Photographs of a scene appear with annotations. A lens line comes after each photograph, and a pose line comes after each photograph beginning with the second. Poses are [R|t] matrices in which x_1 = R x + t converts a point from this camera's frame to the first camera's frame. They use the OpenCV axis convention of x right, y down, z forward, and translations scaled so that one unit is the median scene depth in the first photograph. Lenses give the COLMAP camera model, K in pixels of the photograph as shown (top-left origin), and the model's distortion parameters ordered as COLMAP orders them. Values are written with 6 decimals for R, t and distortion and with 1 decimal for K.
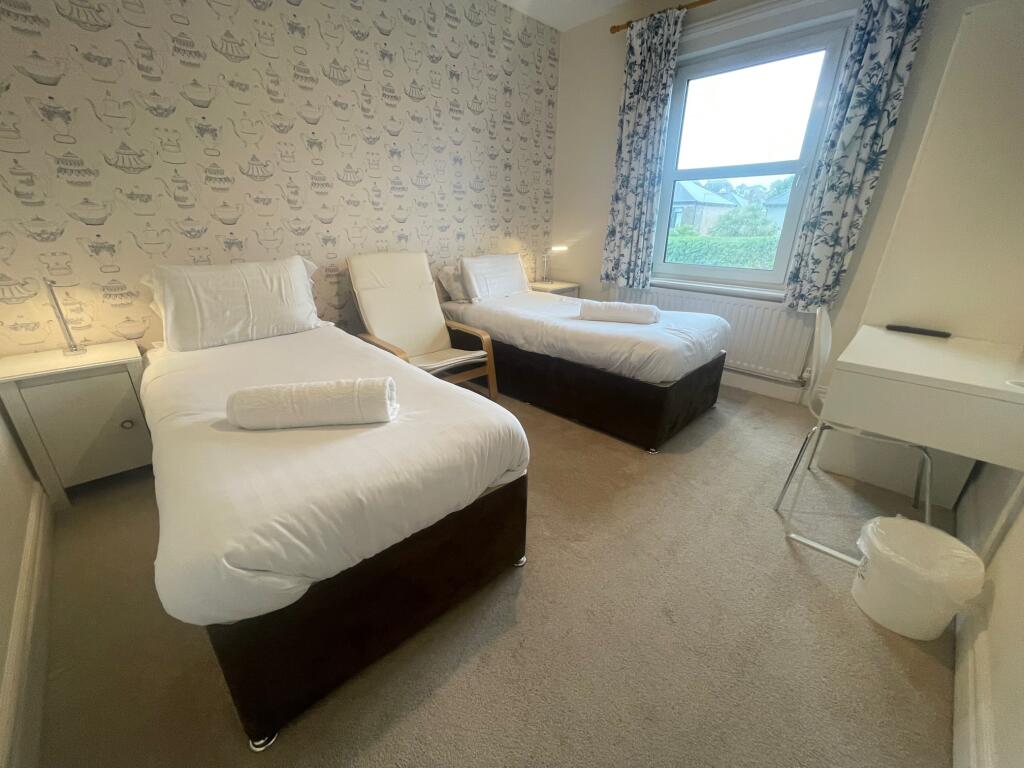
lens RADIAL K [[412.3, 0, 508.0], [0, 412.3, 383.5], [0, 0, 1]] dist [0.003104, 0.000826]
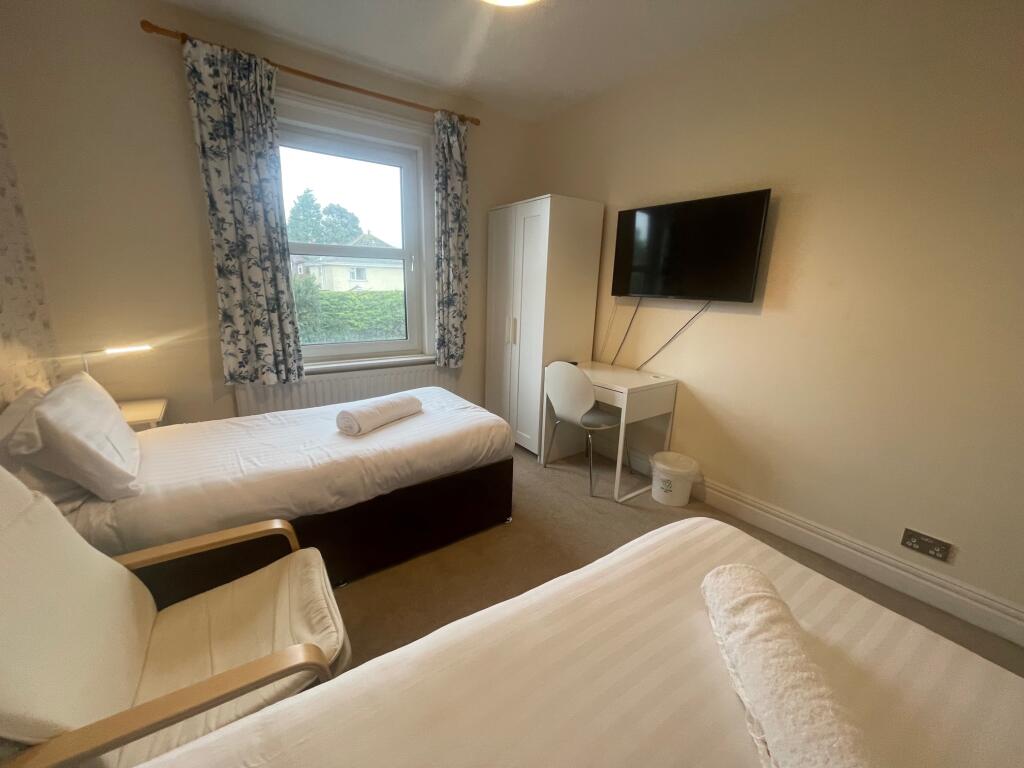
lens RADIAL K [[412.3, 0, 509.3], [0, 412.3, 388.7], [0, 0, 1]] dist [0.003104, 0.000826]
pose [[0.170509, -0.248909, 0.953400, -0.430668], [0.342286, 0.922277, 0.179568, -0.250277], [-0.923995, 0.295717, 0.242455, 0.489804]]
